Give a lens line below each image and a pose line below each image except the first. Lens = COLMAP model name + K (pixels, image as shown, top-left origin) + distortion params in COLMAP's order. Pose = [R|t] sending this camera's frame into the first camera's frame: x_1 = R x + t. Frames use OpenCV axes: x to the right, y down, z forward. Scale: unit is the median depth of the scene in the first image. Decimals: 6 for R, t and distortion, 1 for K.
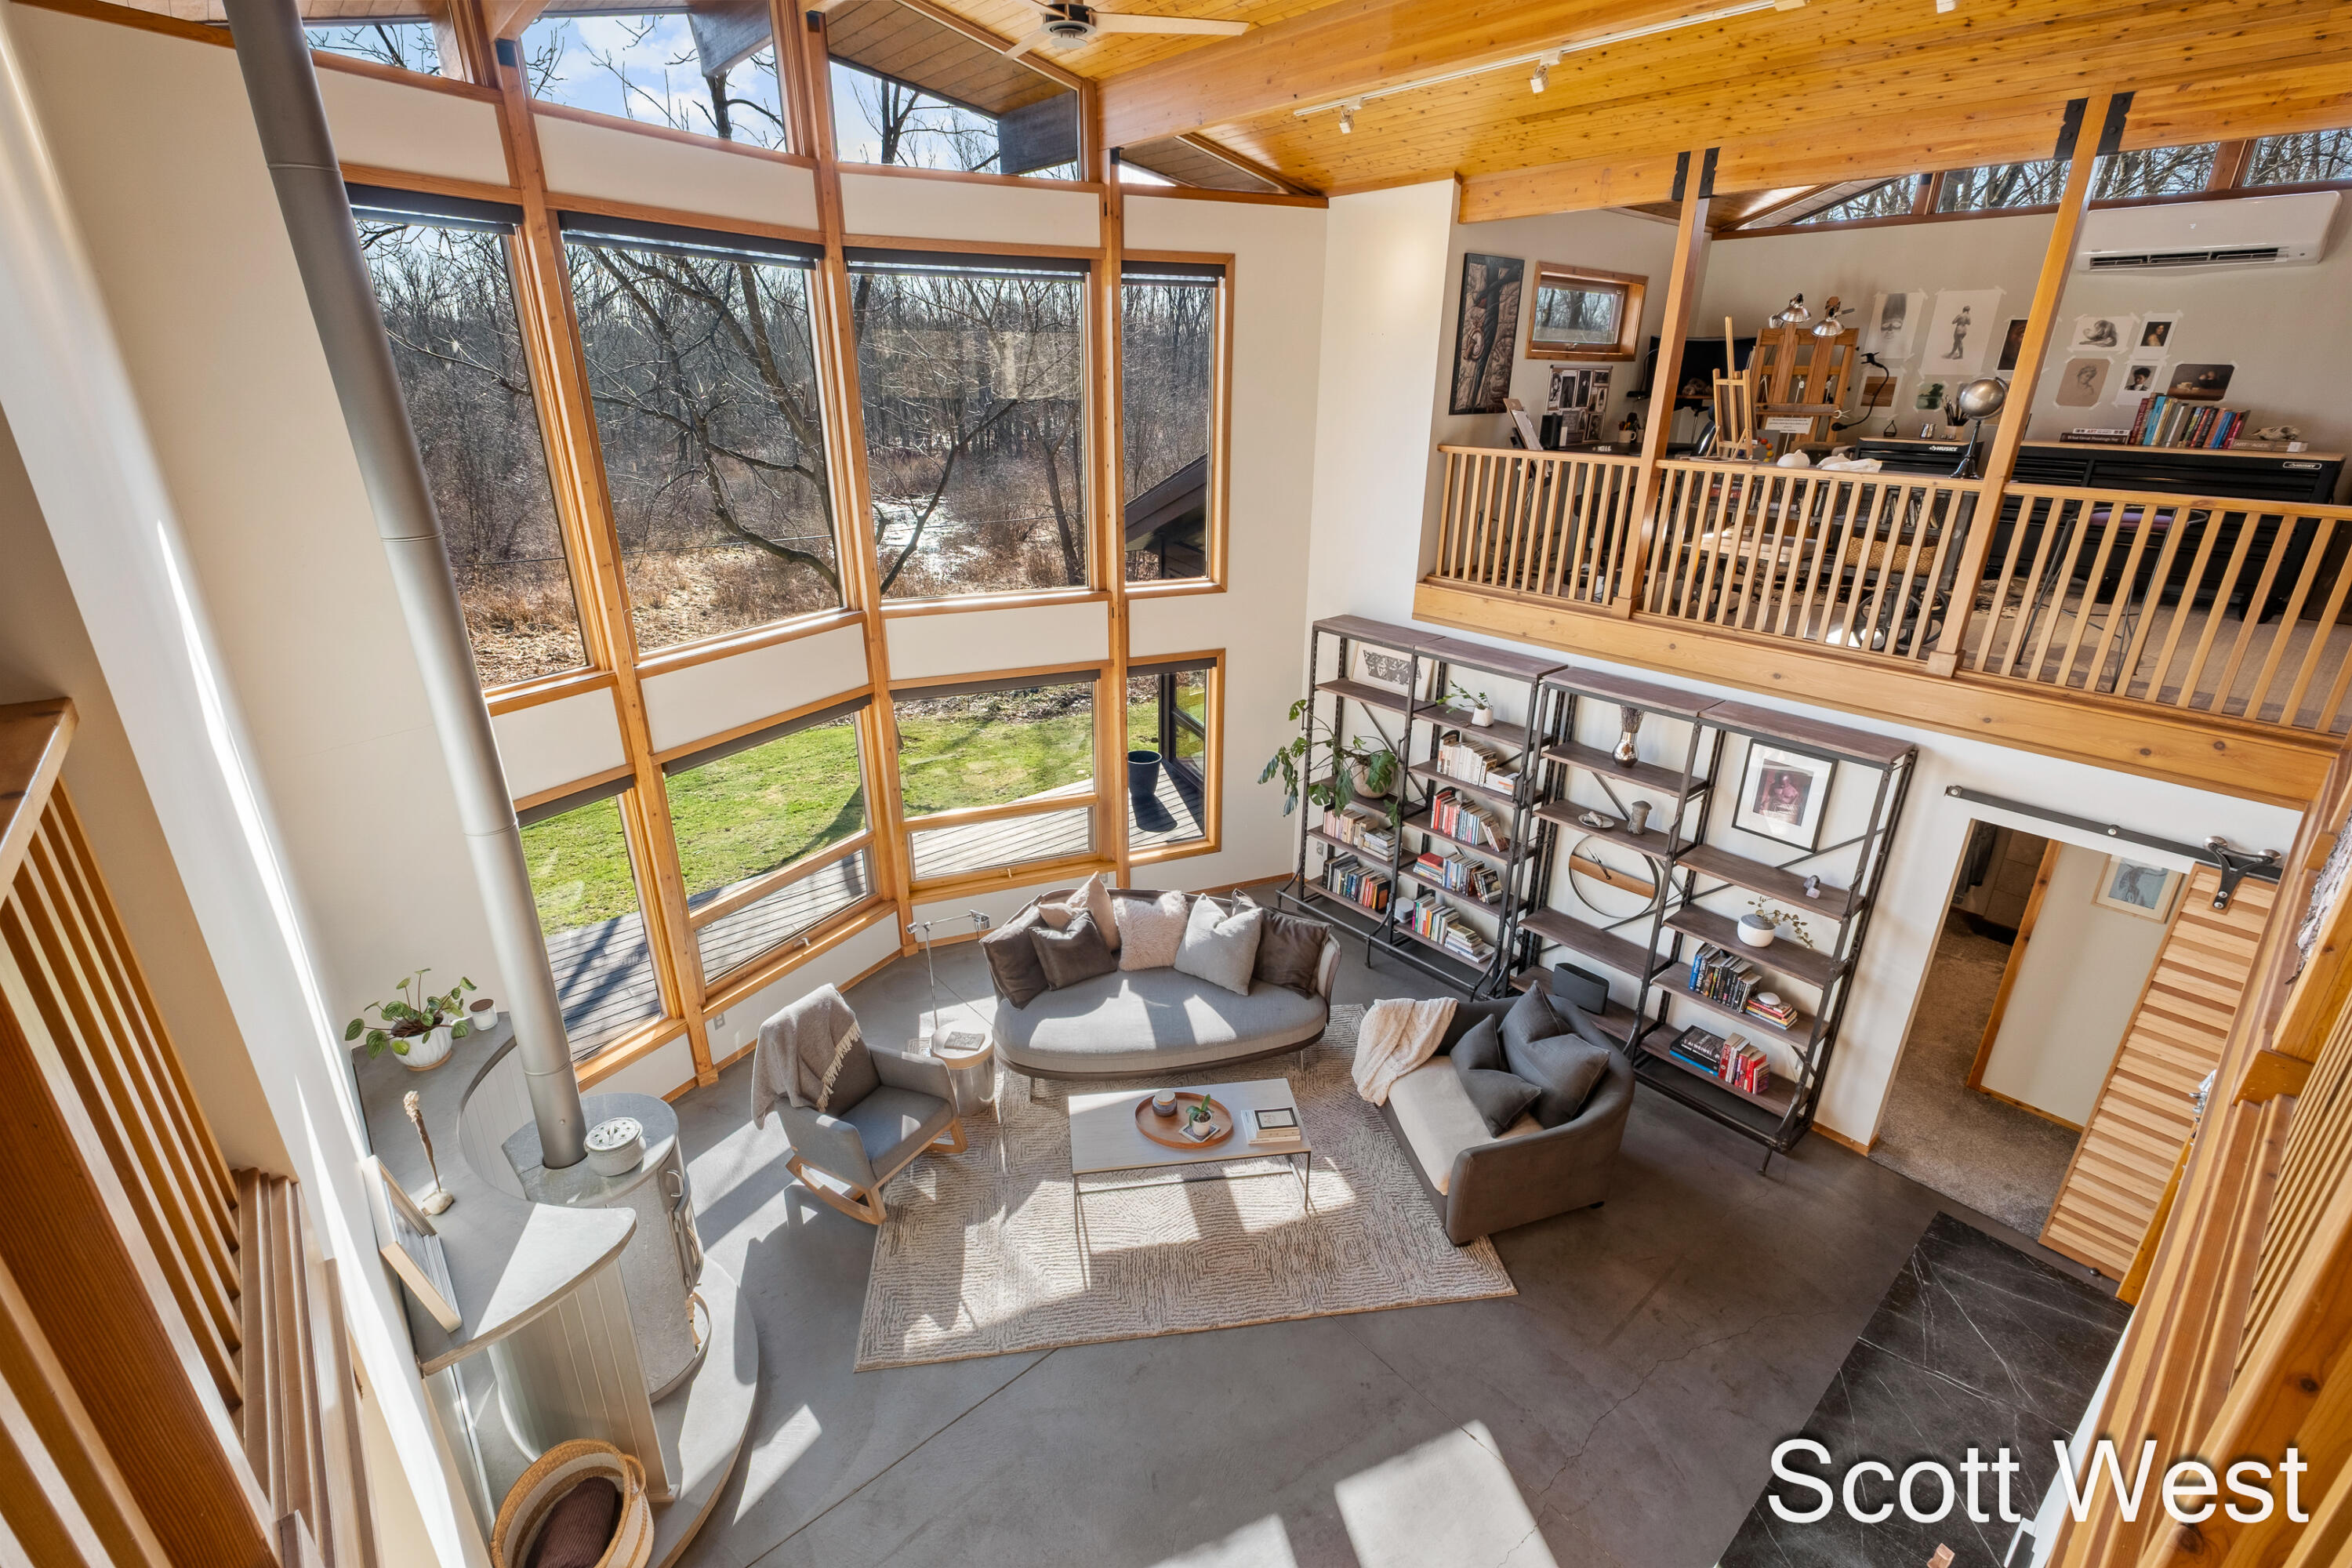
lens RADIAL K [[1017.4, 0, 1195.5], [0, 1017.4, 765.7], [0, 0, 1]] dist [-0.004128, -0.000976]
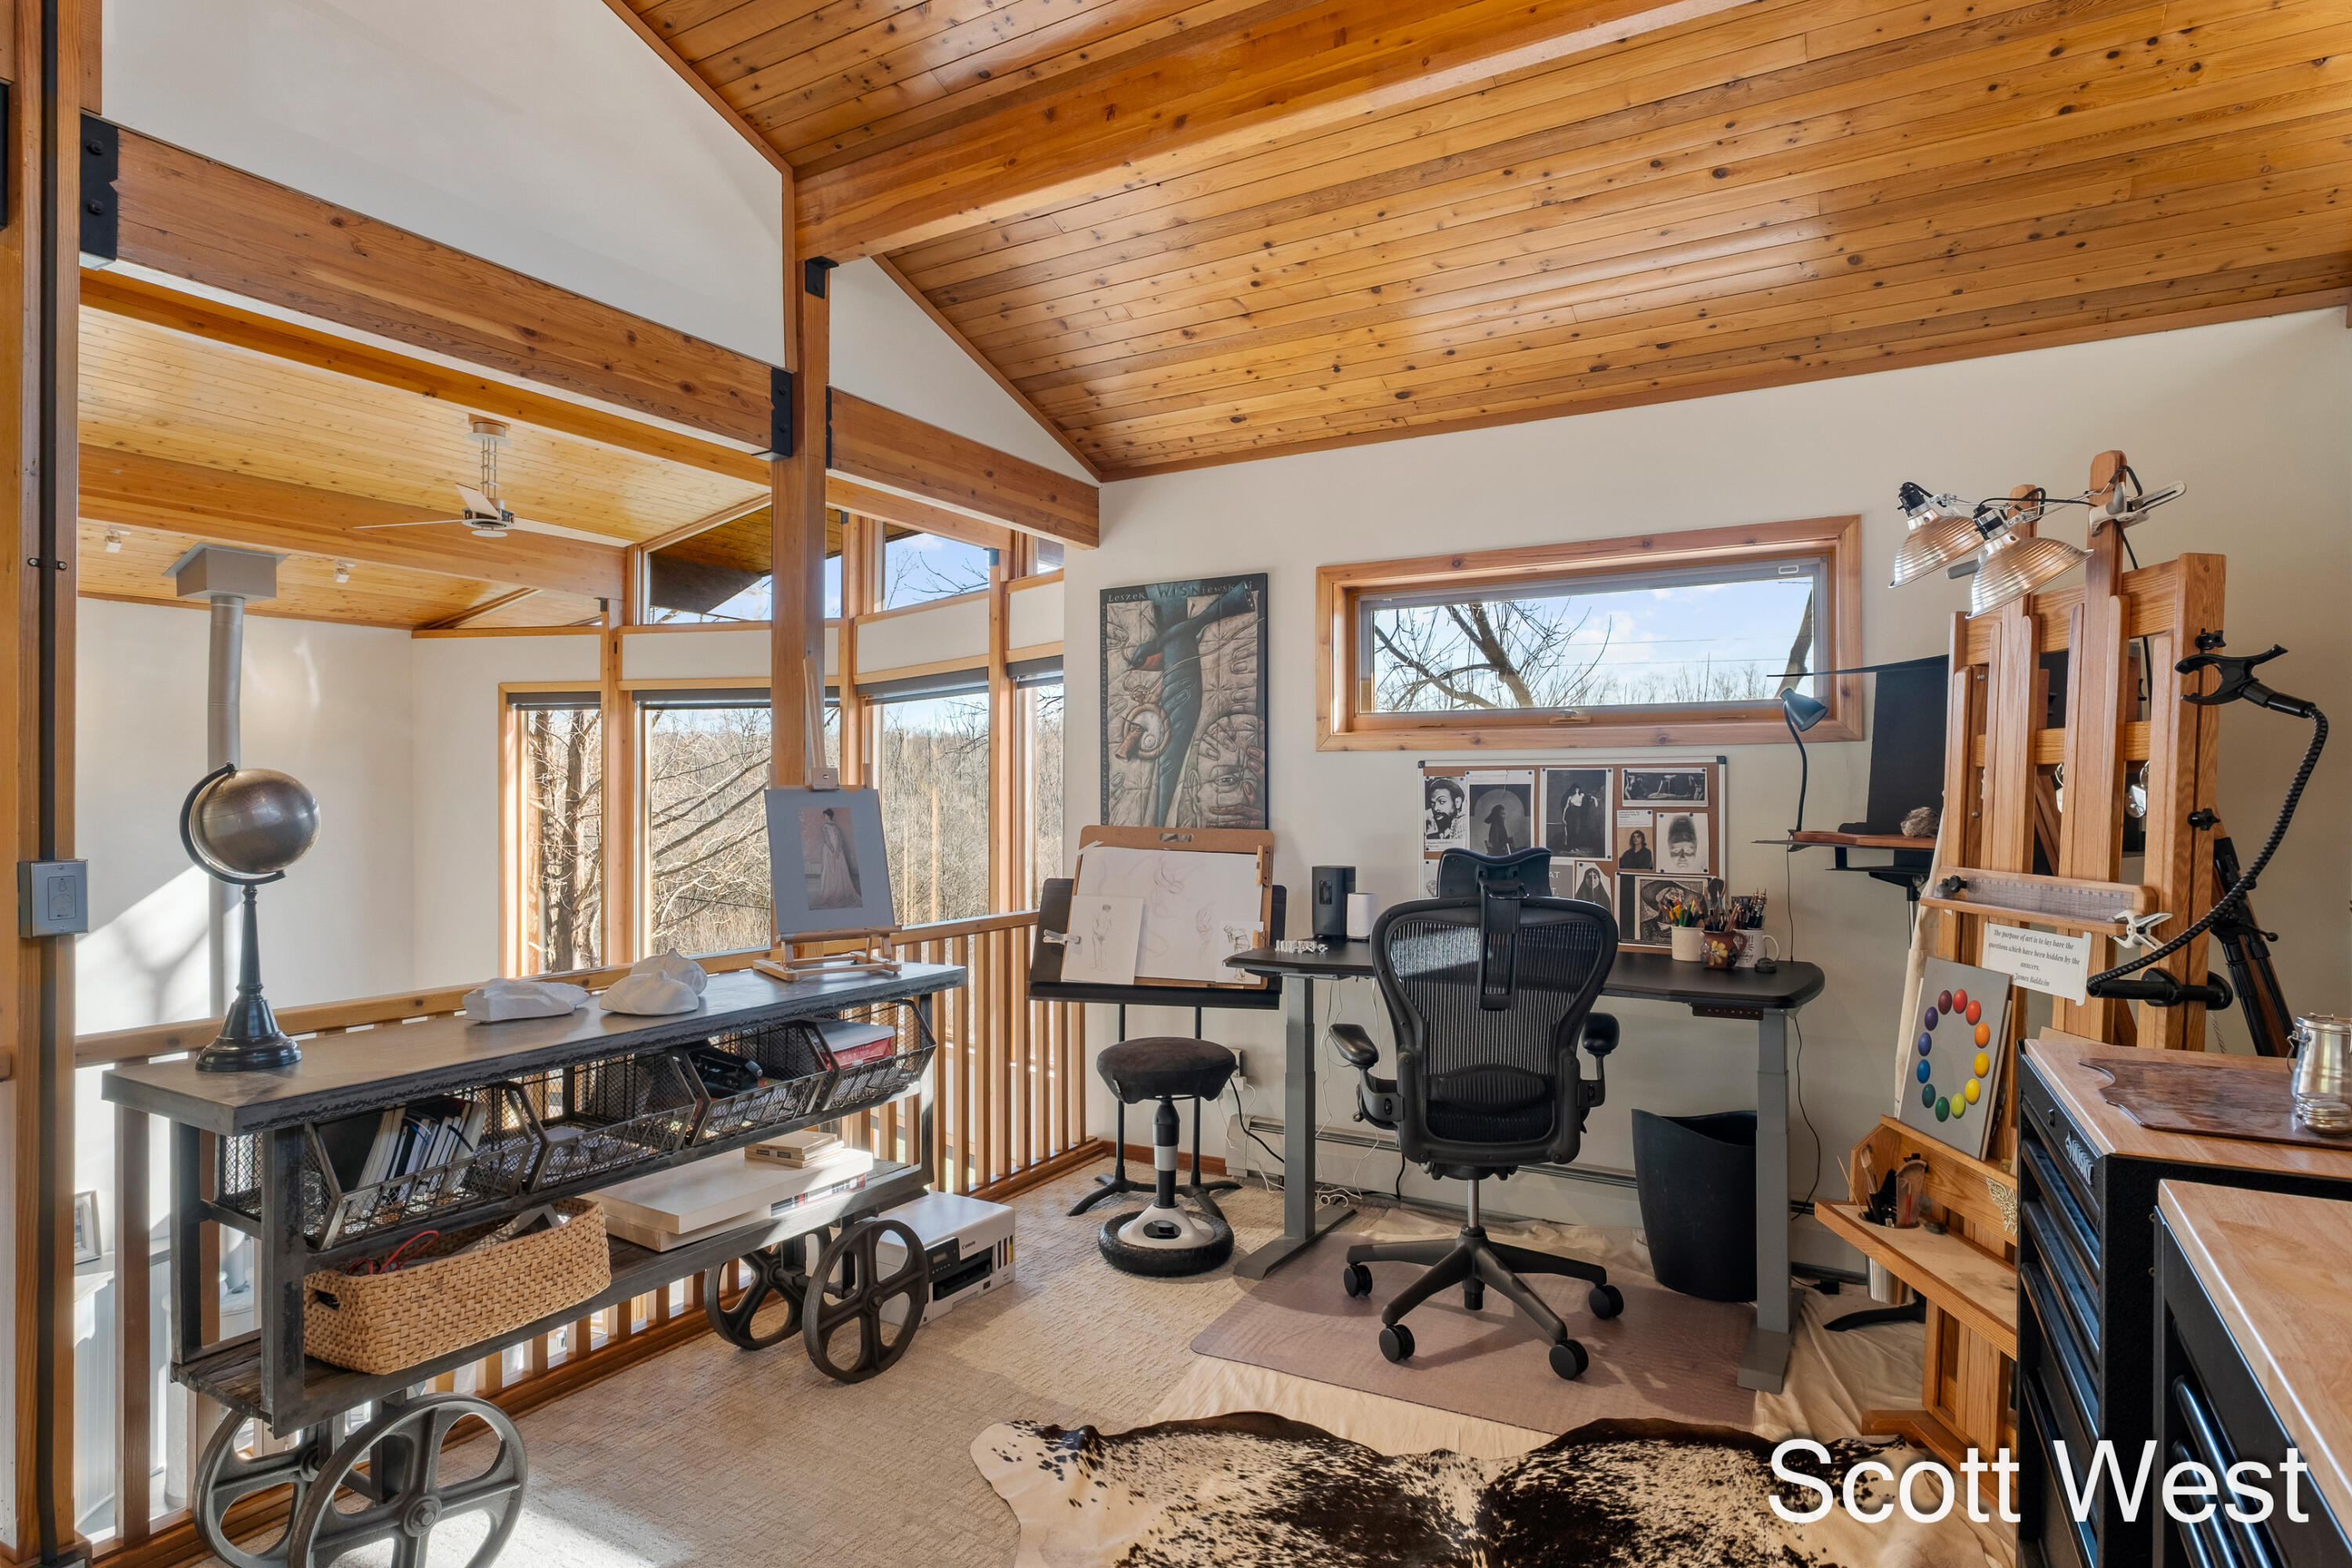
lens RADIAL K [[1279.0, 0, 1157.7], [0, 1279.0, 784.5], [0, 0, 1]] dist [0.000224, -0.000528]
pose [[0.296929, -0.014729, -0.954786, 0.967229], [-0.343678, 0.931228, -0.121246, -0.315623], [0.890909, 0.364140, 0.271446, 0.852232]]
